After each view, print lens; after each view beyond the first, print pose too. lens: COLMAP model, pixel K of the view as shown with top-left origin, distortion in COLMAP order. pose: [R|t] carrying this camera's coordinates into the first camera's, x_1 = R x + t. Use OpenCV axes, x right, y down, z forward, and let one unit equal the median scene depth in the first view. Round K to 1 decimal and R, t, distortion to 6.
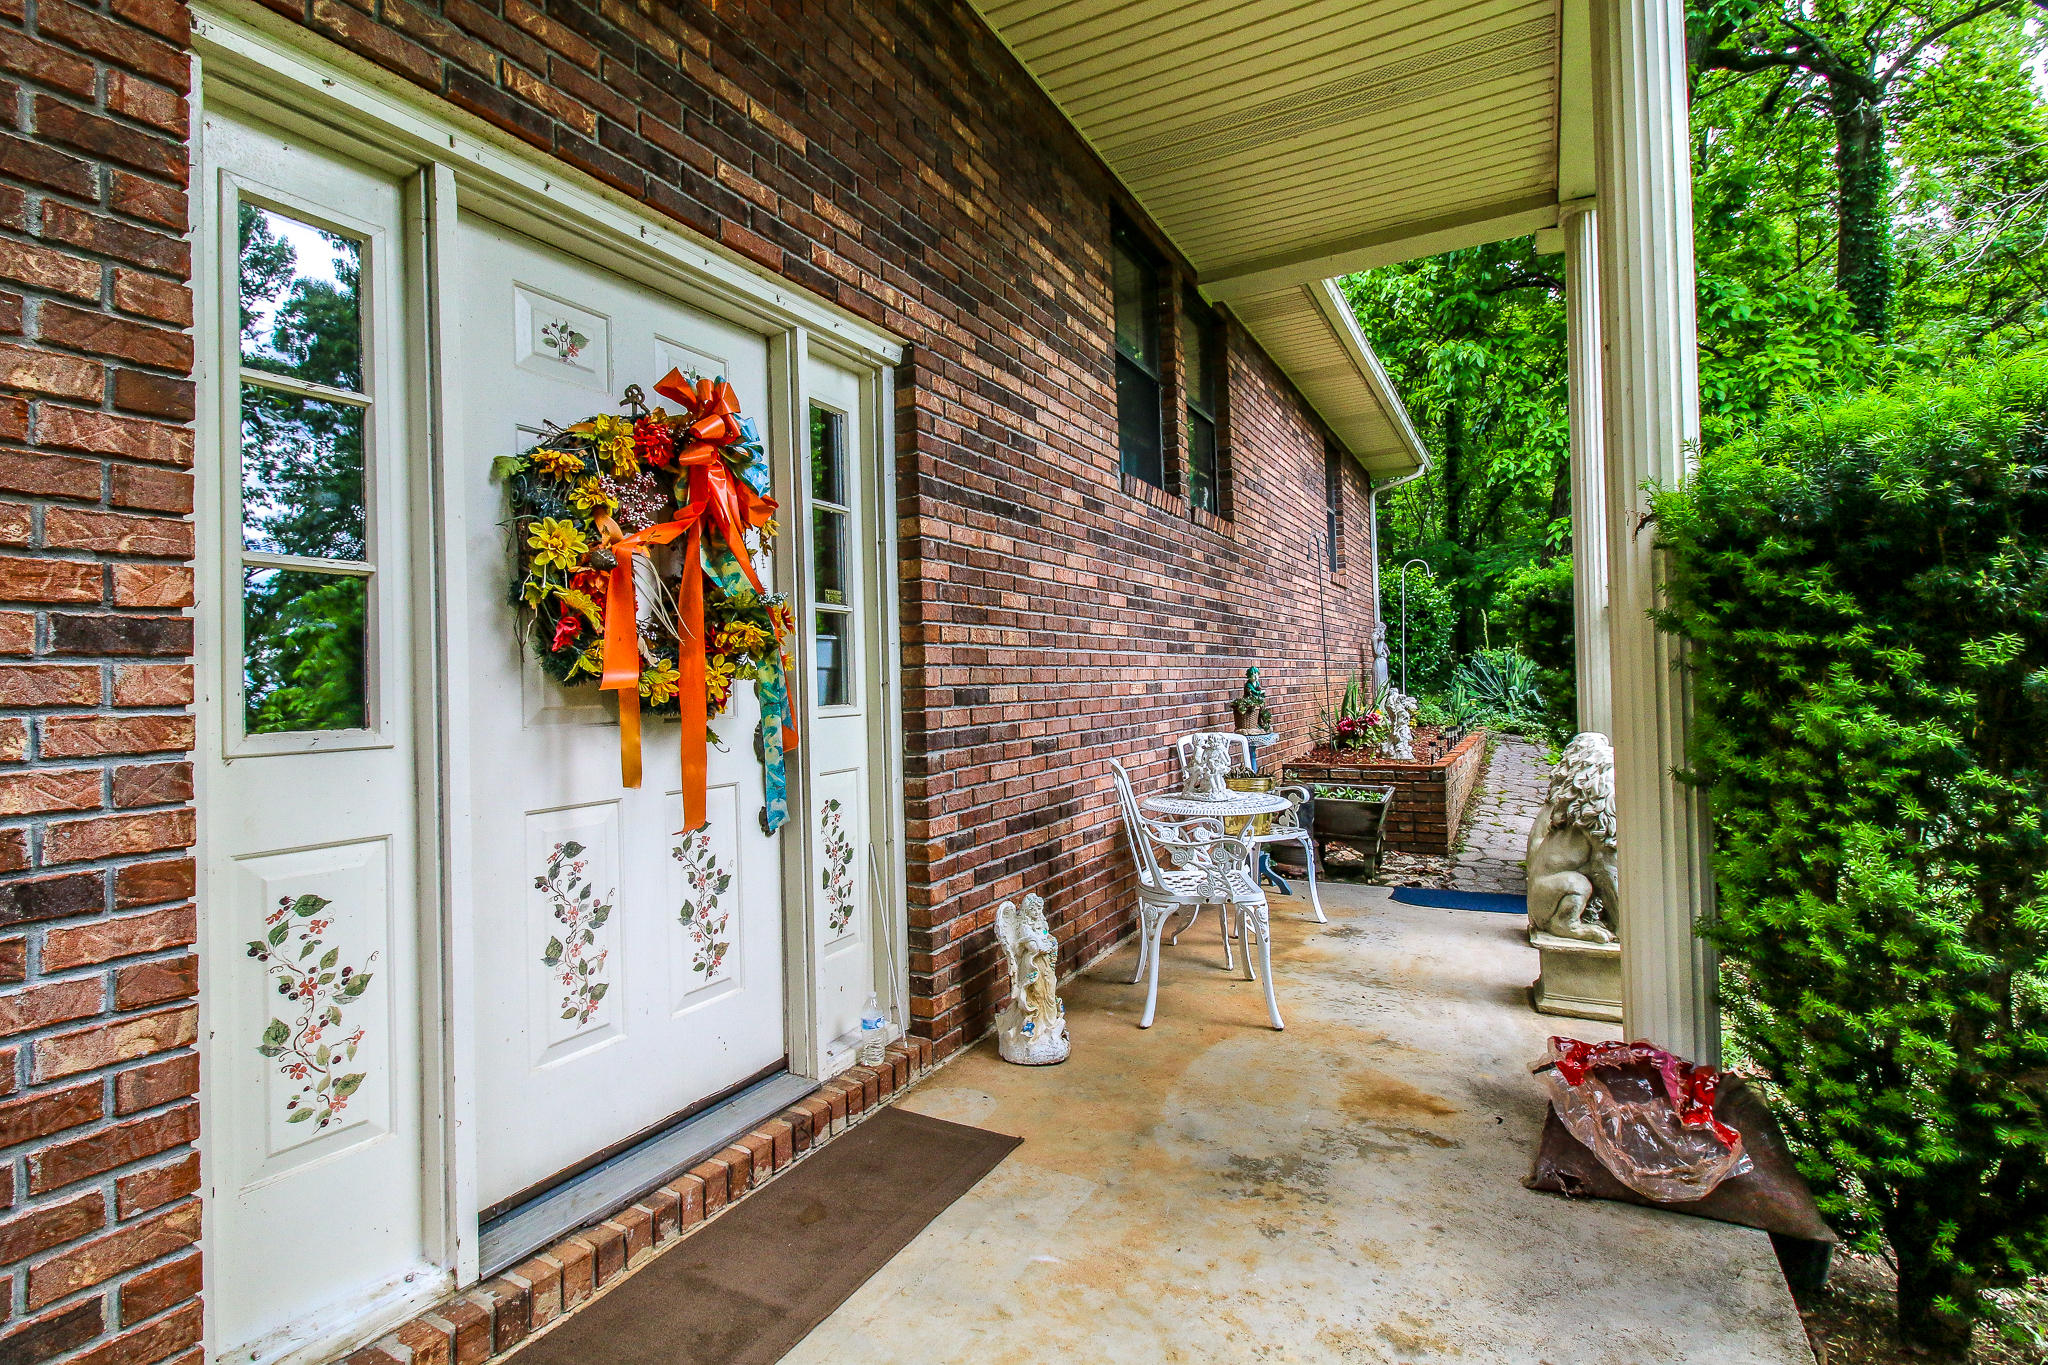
lens RADIAL K [[941.7, 0, 1025.8], [0, 941.7, 670.4], [0, 0, 1]] dist [0.015388, -0.012027]
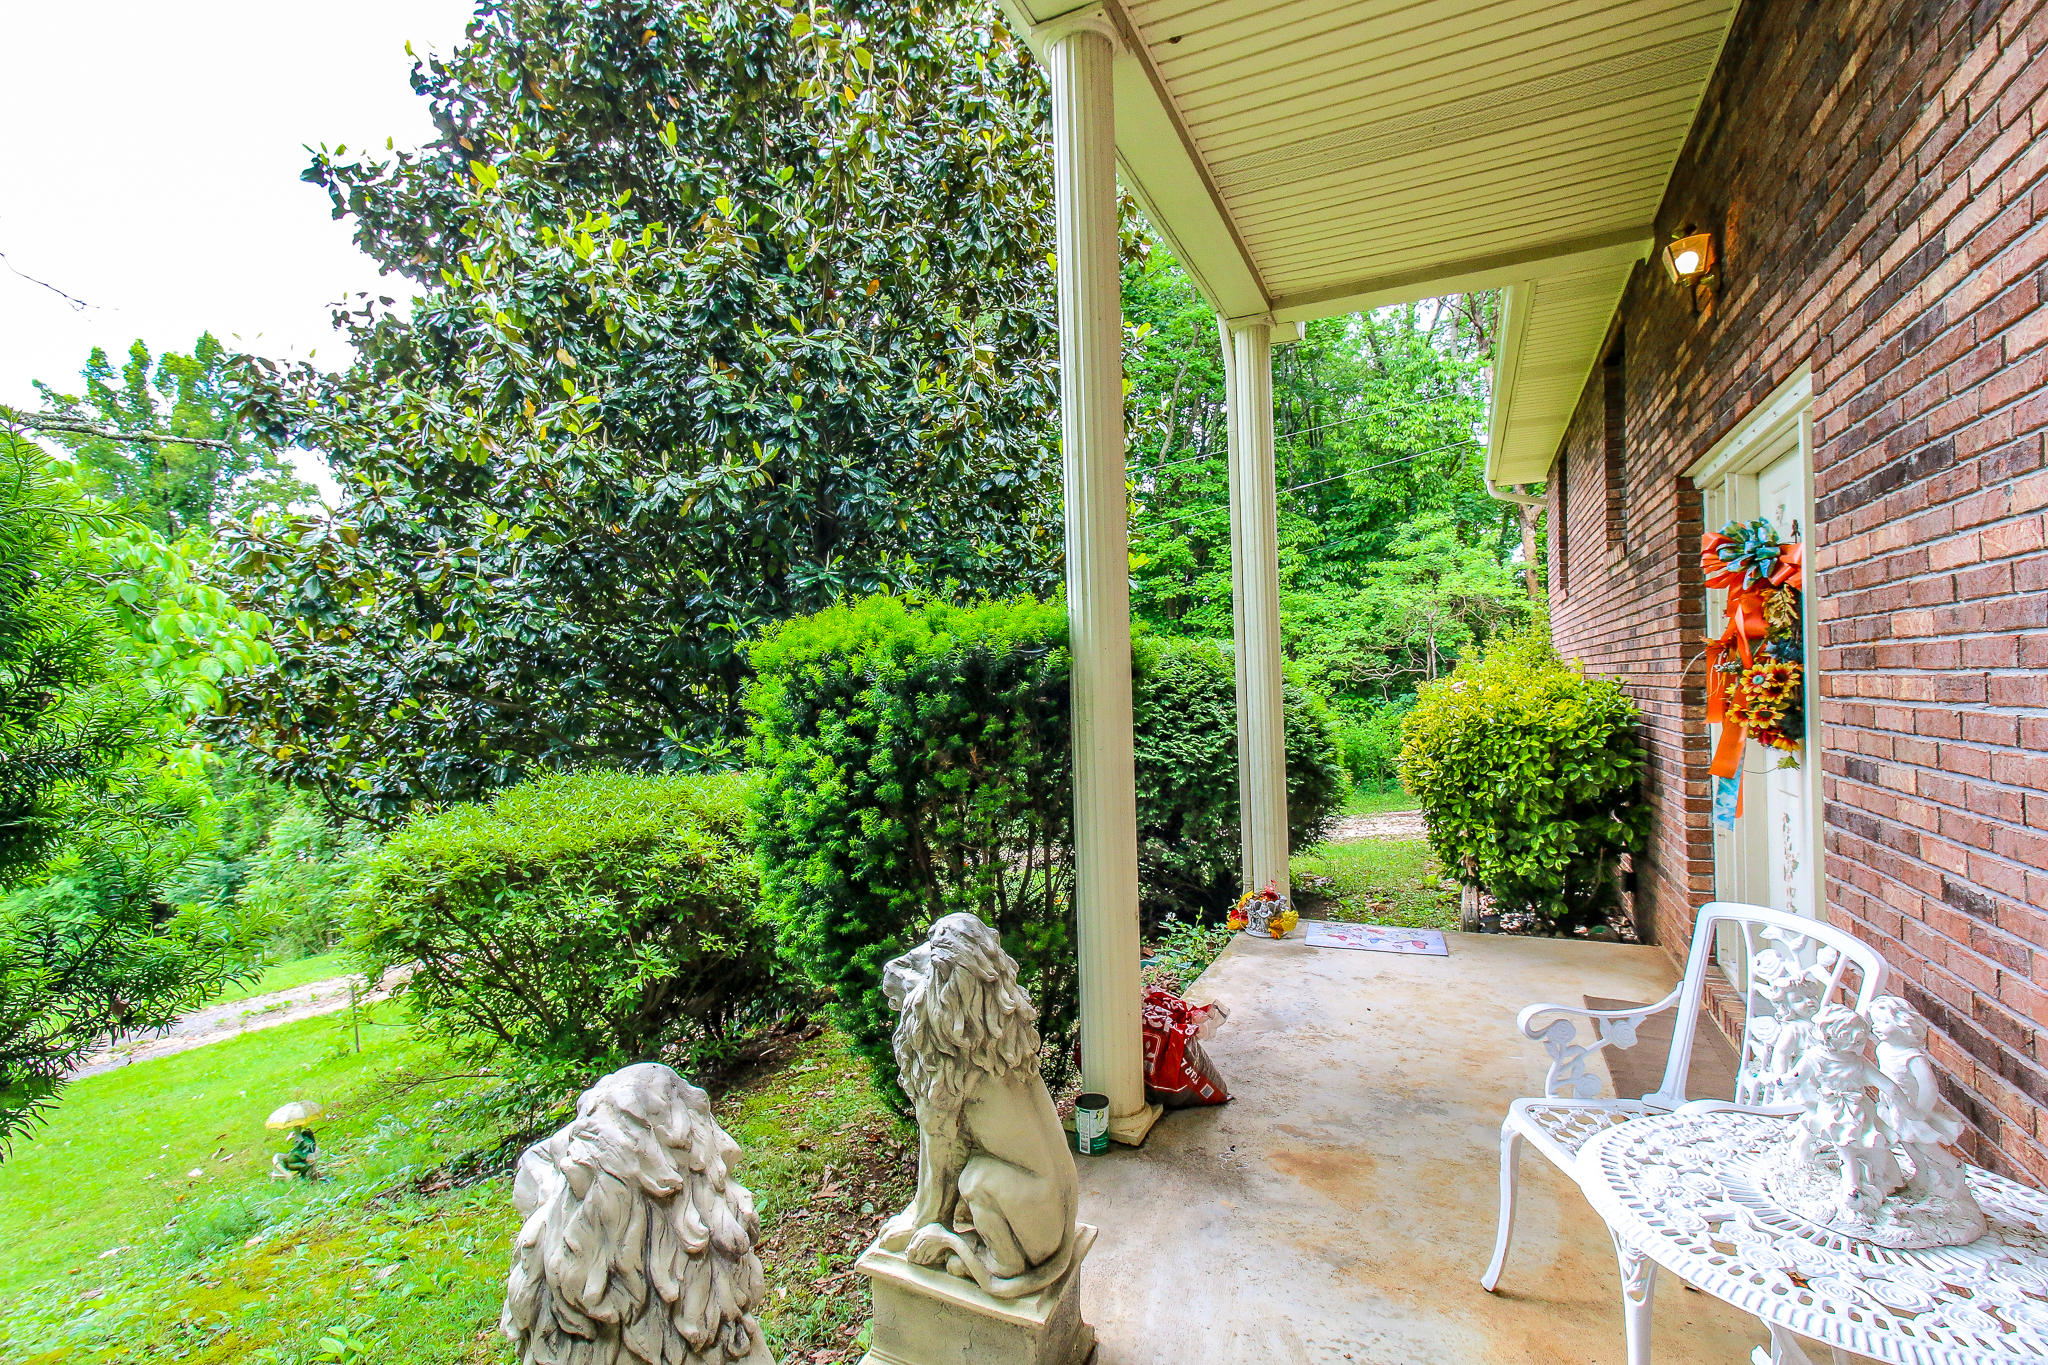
lens RADIAL K [[941.7, 0, 1025.8], [0, 941.7, 670.4], [0, 0, 1]] dist [0.015388, -0.012027]
pose [[-0.996211, 0.048825, -0.071975, 0.614405], [0.050801, 0.998373, -0.025889, -0.061112], [0.070594, -0.029448, -0.997070, 1.633025]]
